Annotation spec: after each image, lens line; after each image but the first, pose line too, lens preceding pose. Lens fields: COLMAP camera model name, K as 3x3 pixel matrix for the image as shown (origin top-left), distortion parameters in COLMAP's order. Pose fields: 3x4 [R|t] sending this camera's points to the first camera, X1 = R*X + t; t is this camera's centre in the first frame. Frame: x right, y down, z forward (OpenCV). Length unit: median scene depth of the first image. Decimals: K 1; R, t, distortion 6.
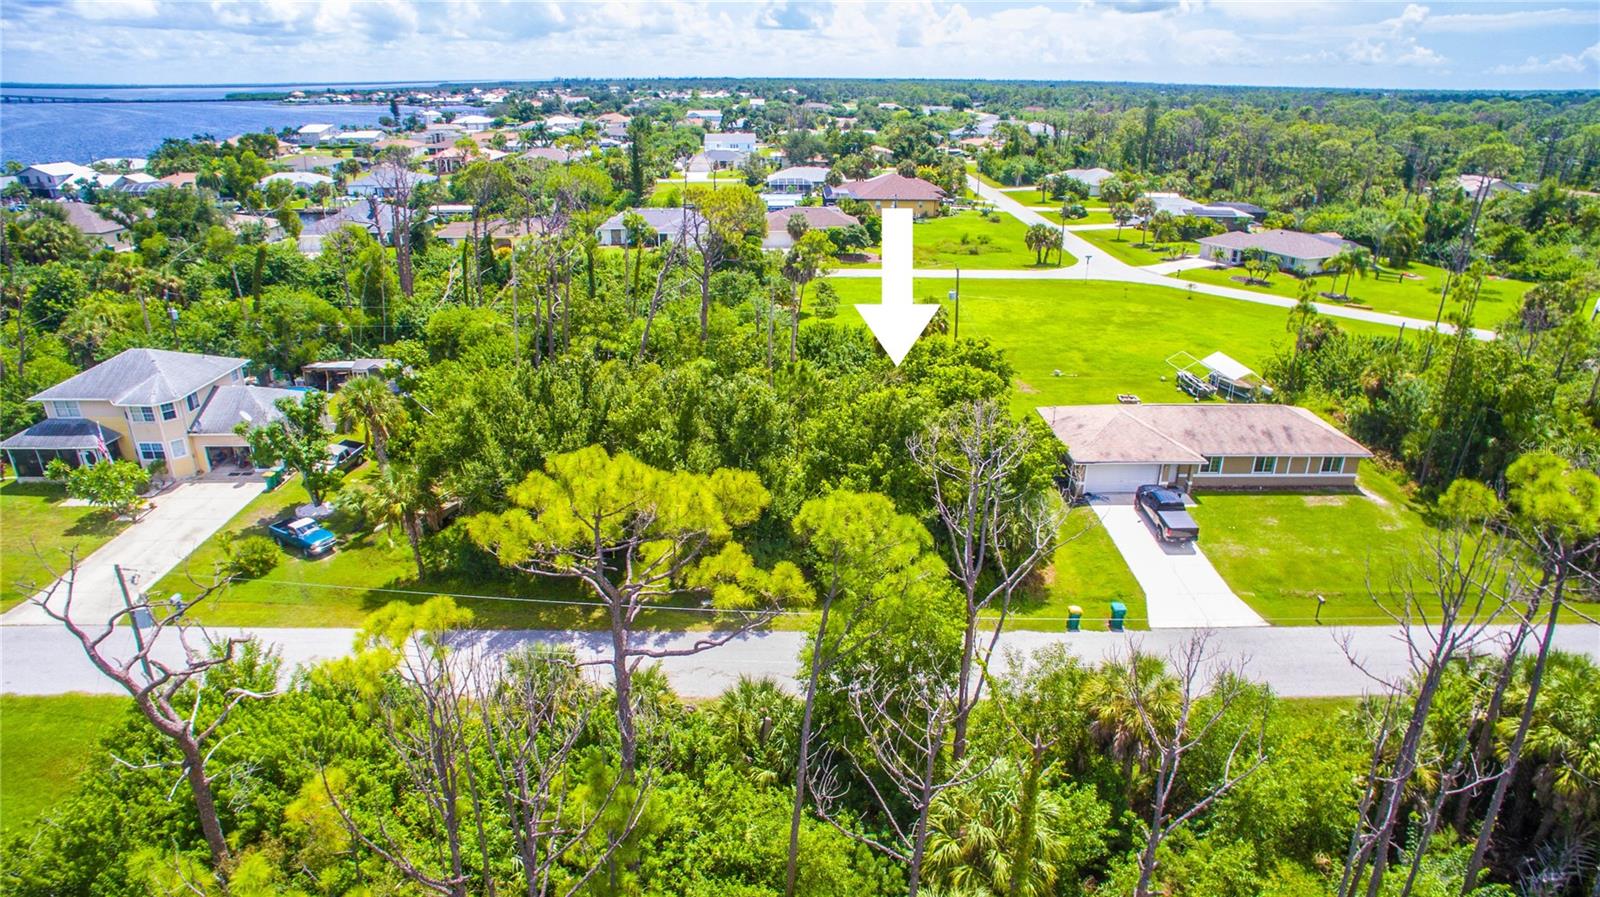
lens RADIAL K [[929.1, 0, 800.8], [0, 929.1, 441.3], [0, 0, 1]] dist [-0.127015, 0.089899]
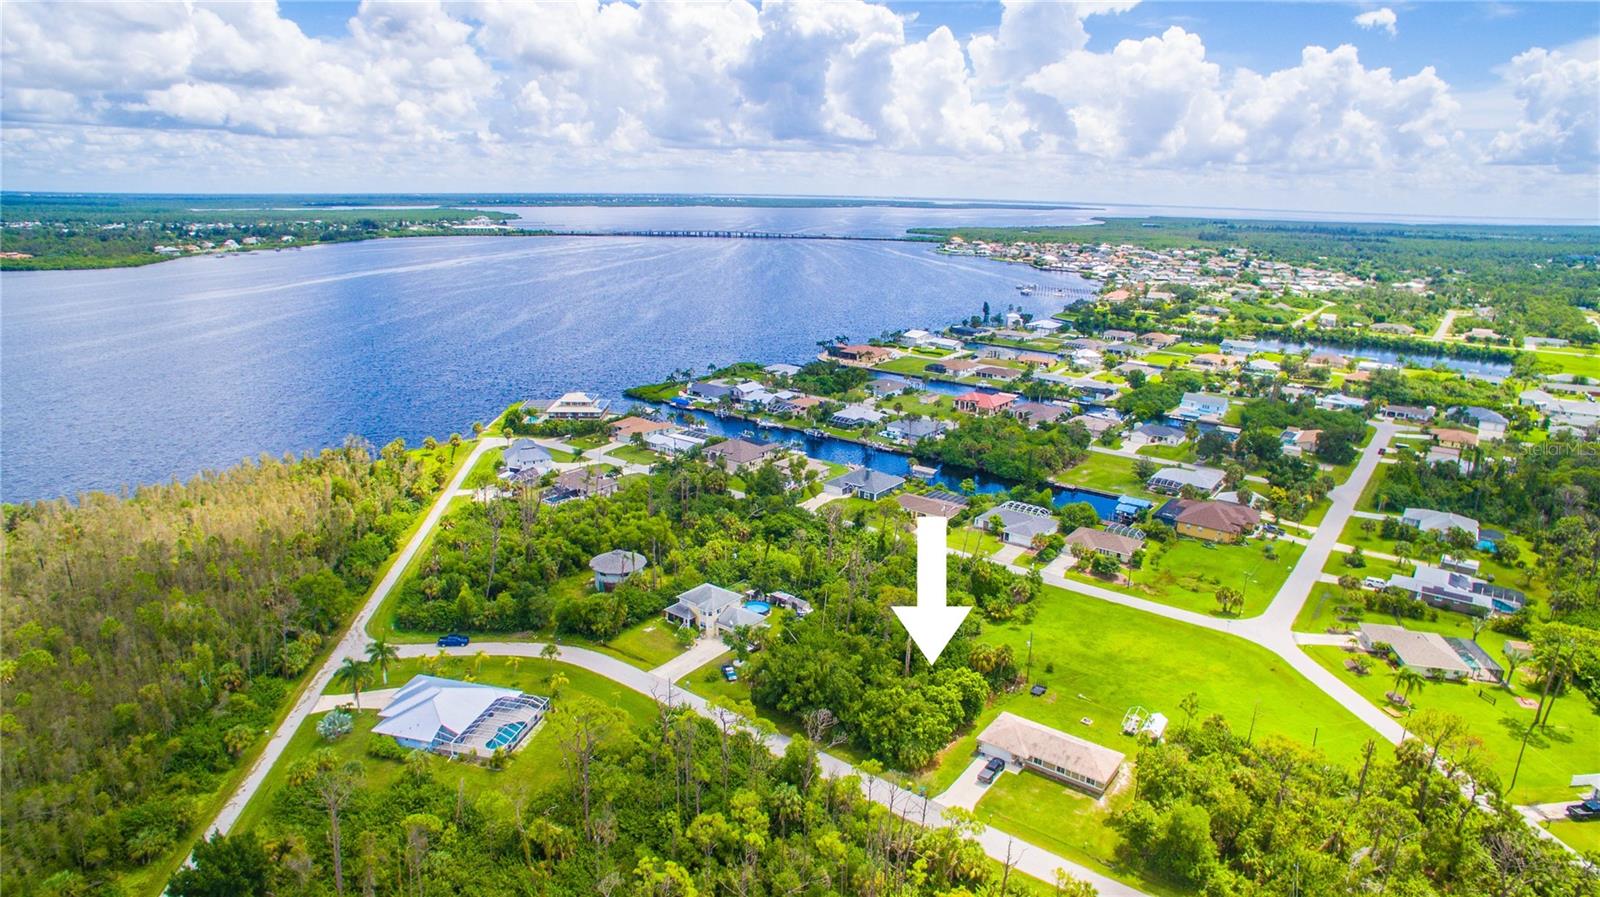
lens RADIAL K [[929.1, 0, 800.8], [0, 929.1, 441.3], [0, 0, 1]] dist [-0.127015, 0.089899]
pose [[0.784816, 0.170149, -0.595914, 0.960588], [-0.243281, 0.968969, -0.043734, -0.405838], [0.569981, 0.179298, 0.801856, -1.061378]]
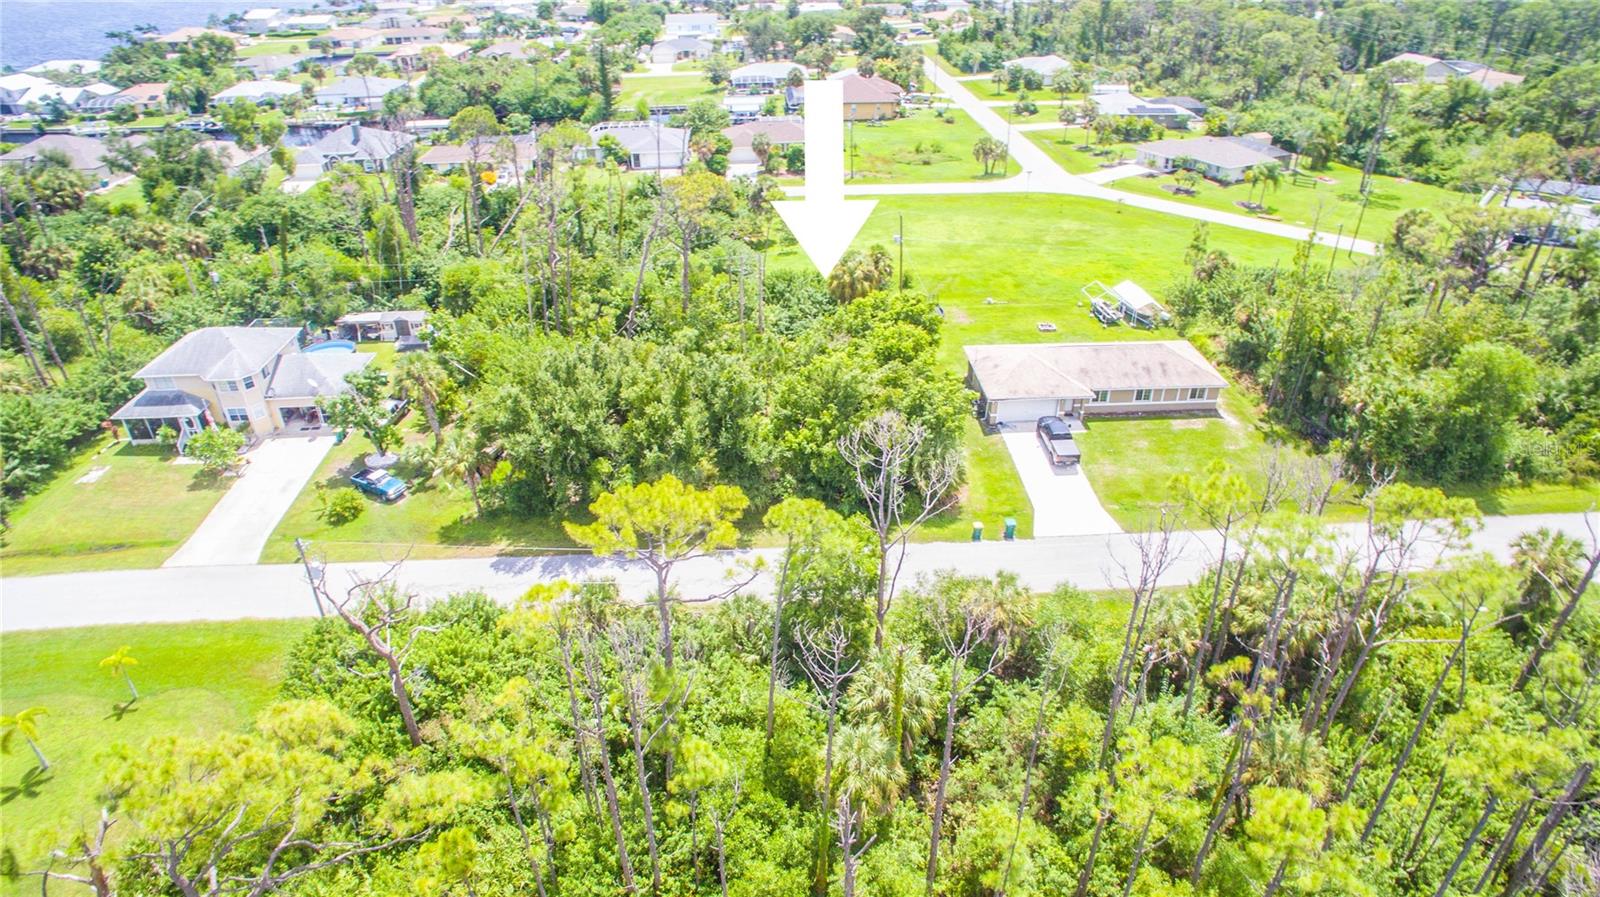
lens RADIAL K [[929.1, 0, 800.8], [0, 929.1, 441.3], [0, 0, 1]] dist [-0.127015, 0.089899]
pose [[0.999119, -0.033819, 0.024867, 0.006886], [0.029728, 0.988295, 0.149631, -0.089522], [-0.029636, -0.148760, 0.988429, -0.188526]]
